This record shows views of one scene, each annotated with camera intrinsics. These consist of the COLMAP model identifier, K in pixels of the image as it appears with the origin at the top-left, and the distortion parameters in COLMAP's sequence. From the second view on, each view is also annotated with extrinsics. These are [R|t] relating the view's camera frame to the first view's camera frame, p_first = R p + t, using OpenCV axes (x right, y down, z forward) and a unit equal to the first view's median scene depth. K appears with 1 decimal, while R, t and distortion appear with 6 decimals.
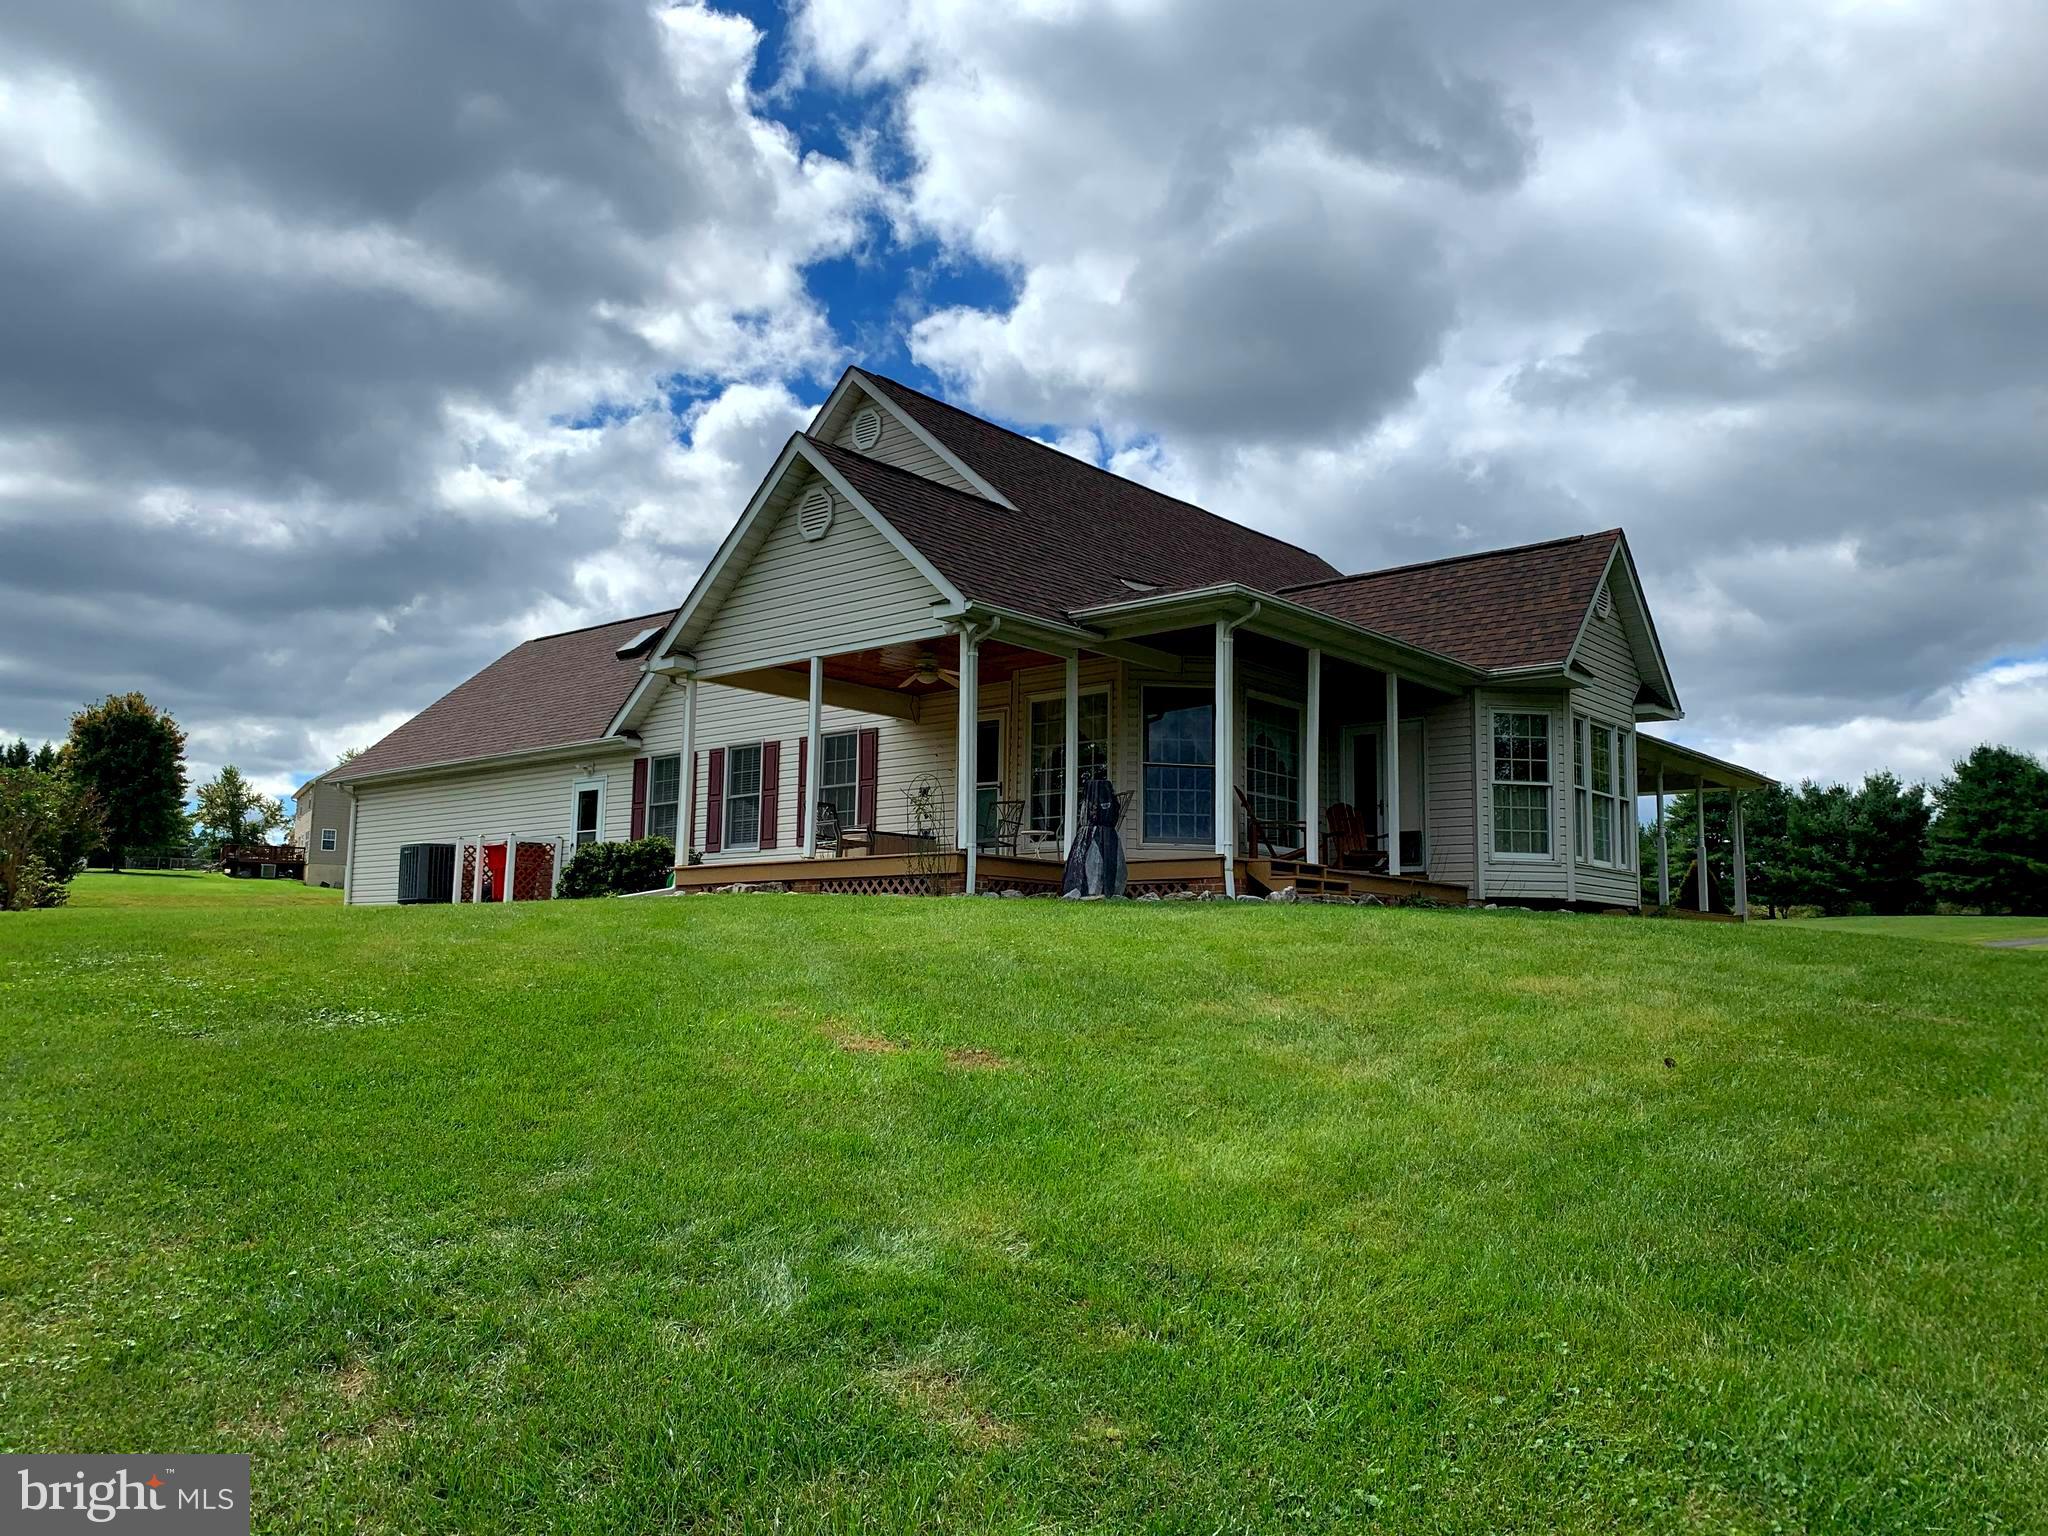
lens RADIAL K [[1544.9, 0, 1031.3], [0, 1544.9, 758.4], [0, 0, 1]] dist [0.045294, -0.003406]
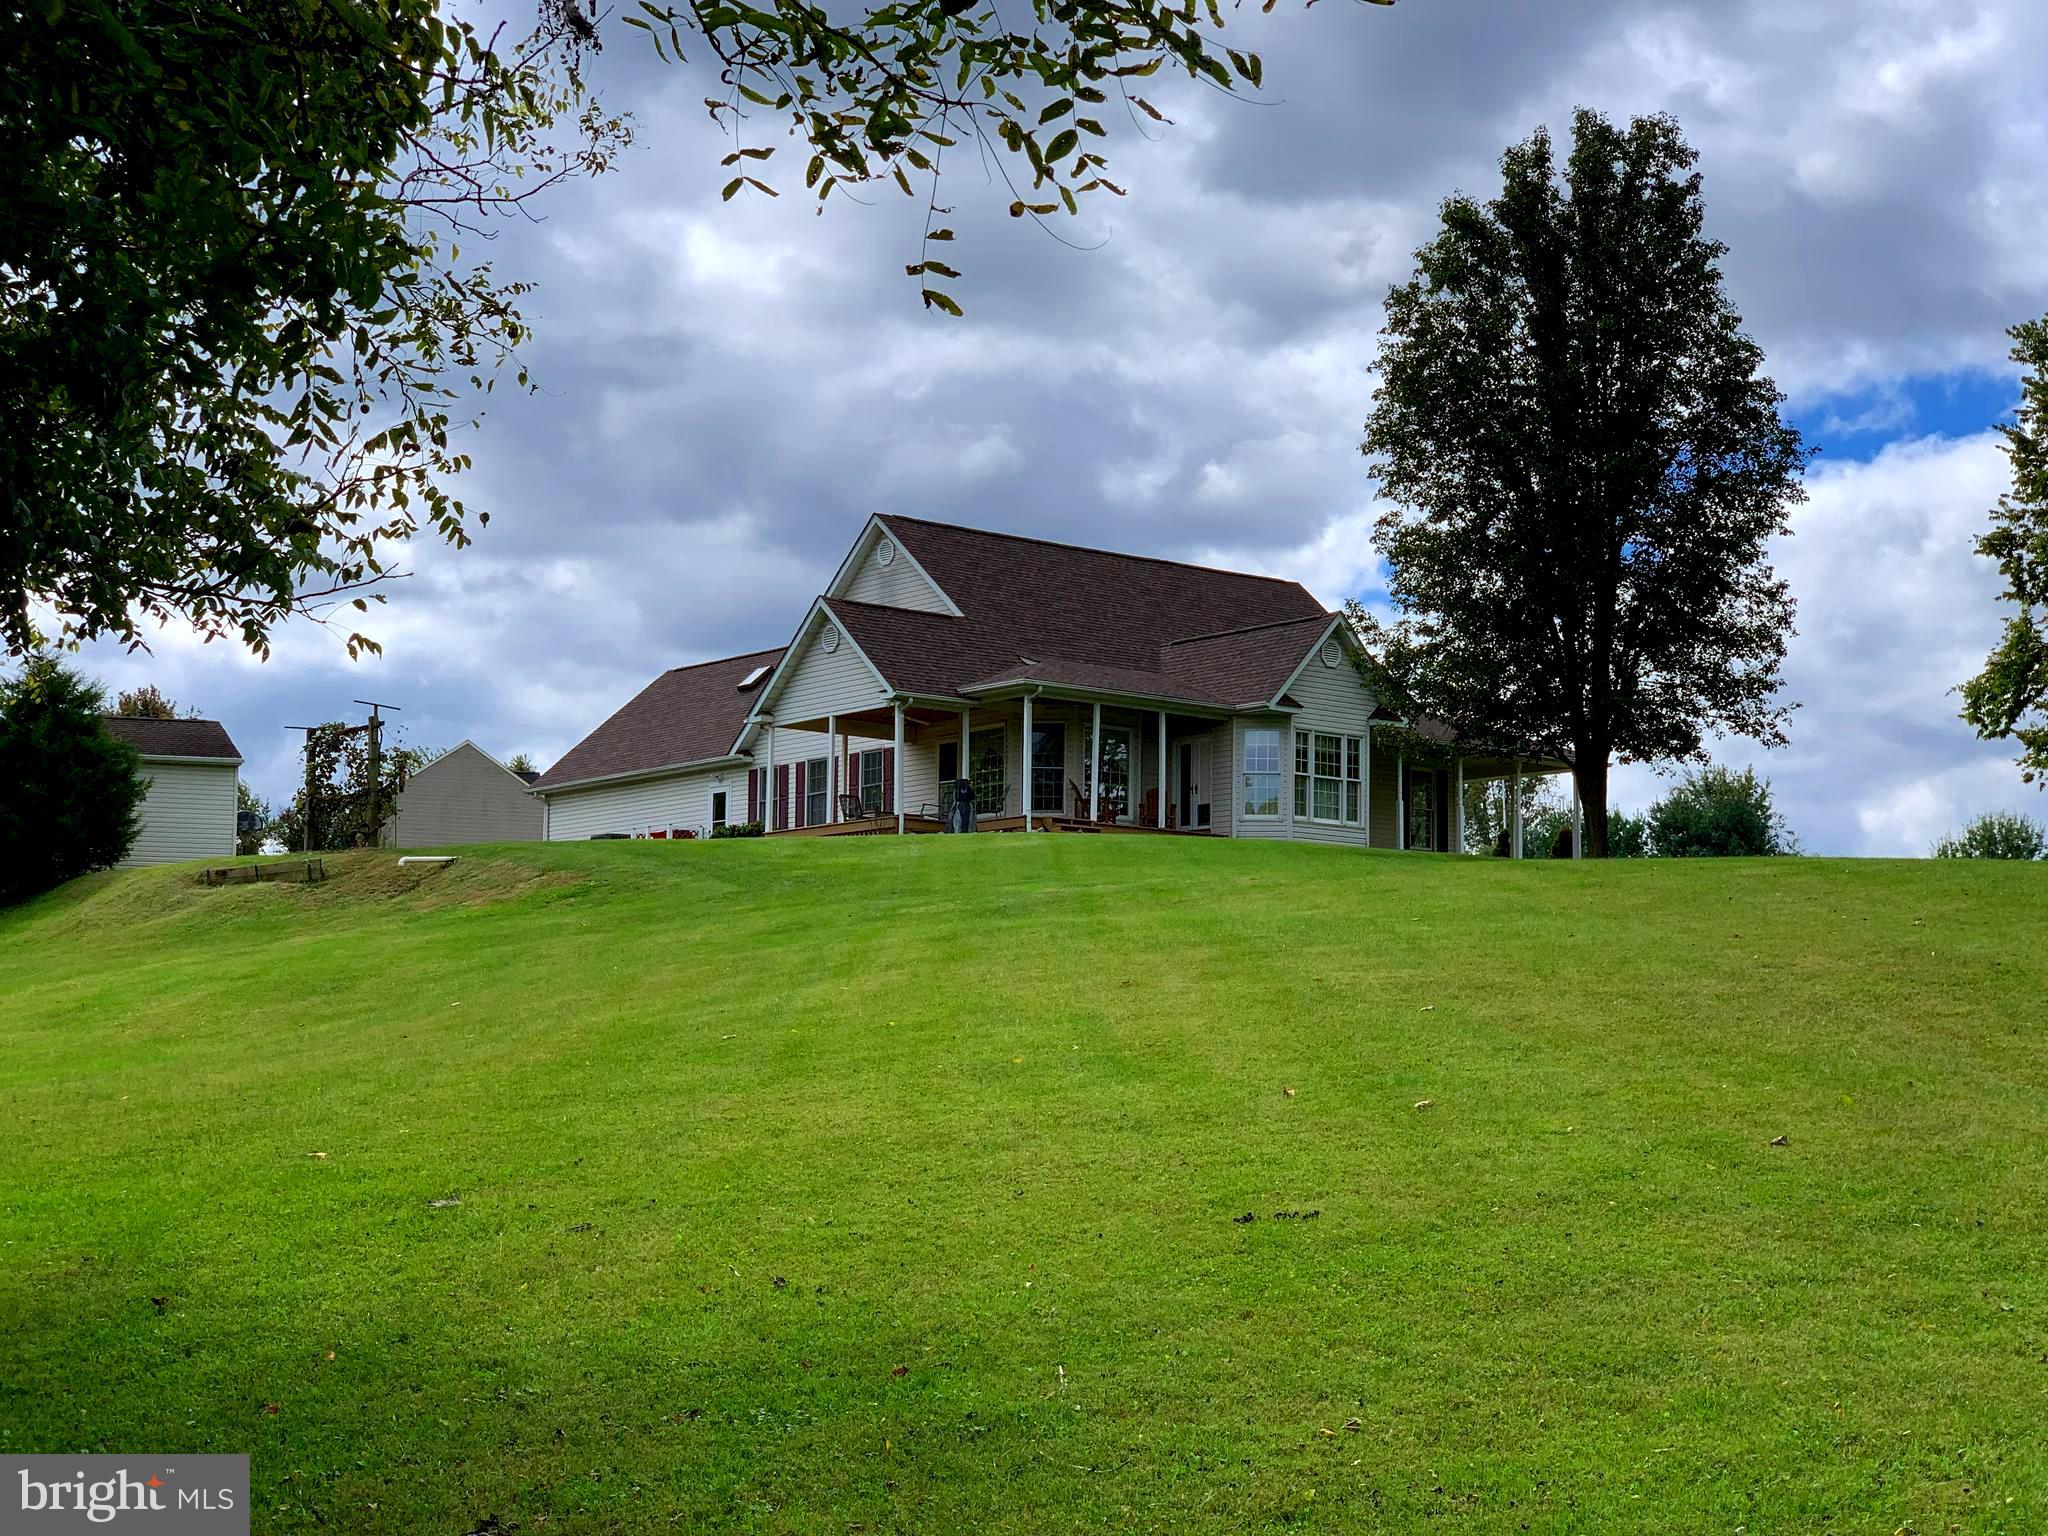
lens RADIAL K [[3052.5, 0, 1022.7], [0, 3052.5, 772.6], [0, 0, 1]] dist [0.099213, 0.000000]
pose [[0.982937, -0.025856, -0.182118, 0.604428], [0.028334, 0.999538, 0.011020, -0.024700], [0.181749, -0.015992, 0.983215, -2.065485]]
